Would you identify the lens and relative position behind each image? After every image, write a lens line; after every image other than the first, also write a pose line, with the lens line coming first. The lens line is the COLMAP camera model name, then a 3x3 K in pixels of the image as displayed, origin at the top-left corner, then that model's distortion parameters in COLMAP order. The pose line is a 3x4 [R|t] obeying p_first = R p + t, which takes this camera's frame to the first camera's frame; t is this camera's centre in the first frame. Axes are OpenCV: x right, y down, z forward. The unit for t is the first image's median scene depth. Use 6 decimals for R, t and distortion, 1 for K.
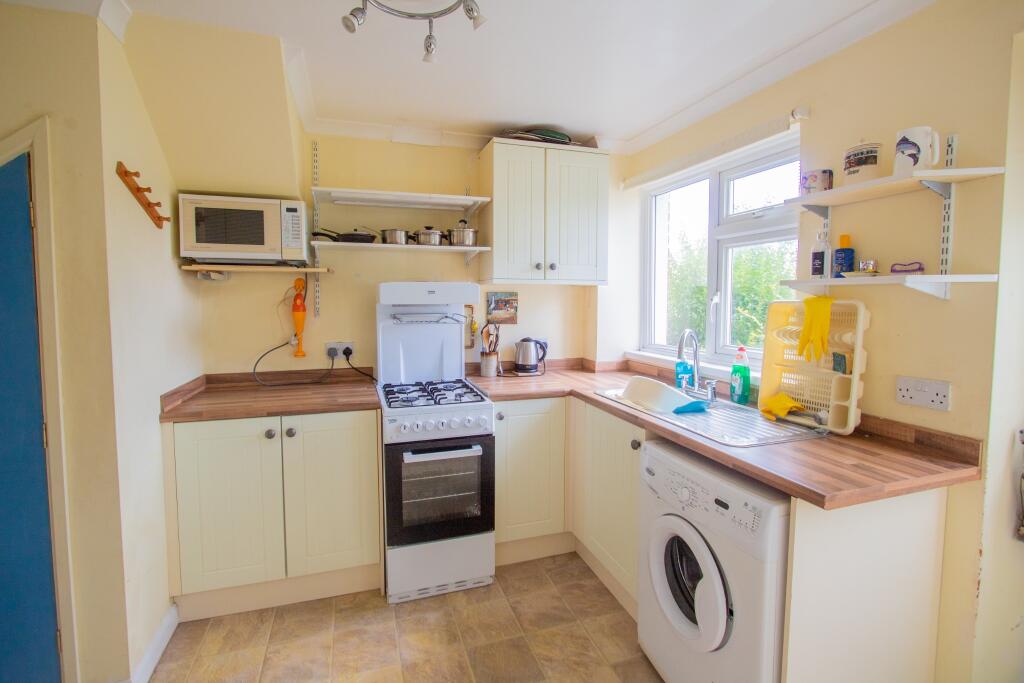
lens RADIAL K [[473.8, 0, 497.1], [0, 473.8, 324.9], [0, 0, 1]] dist [-0.003907, -0.000774]
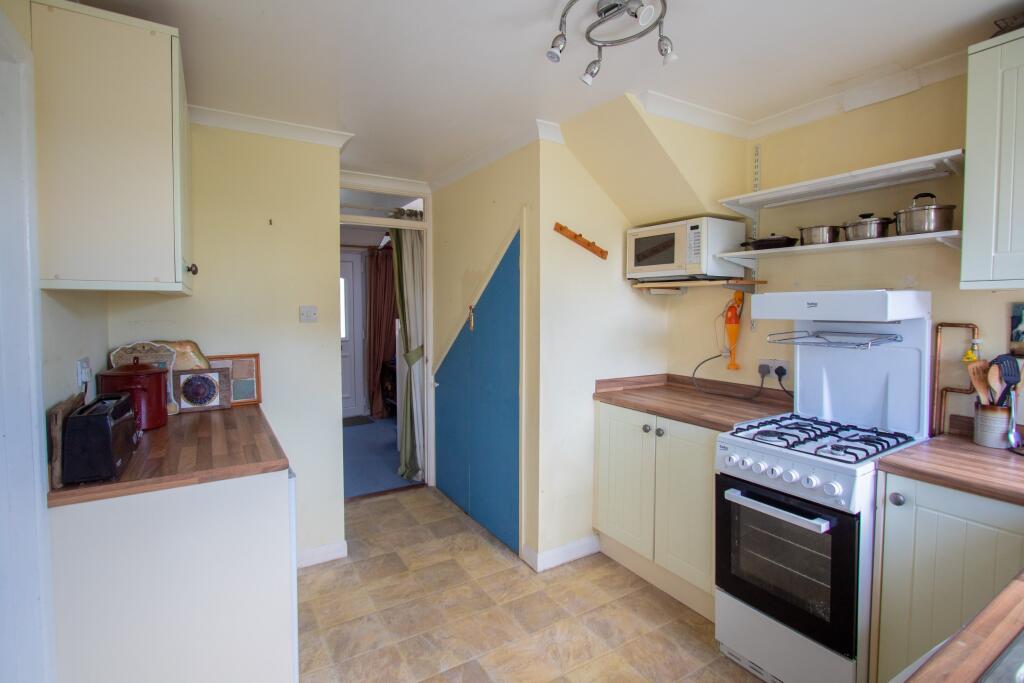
lens RADIAL K [[473.8, 0, 497.1], [0, 473.8, 324.9], [0, 0, 1]] dist [-0.003907, -0.000774]
pose [[0.247504, 0.037608, -0.968157, 0.447500], [-0.055309, 0.998165, 0.024634, -0.024765], [0.967307, 0.047450, 0.249130, 0.292145]]
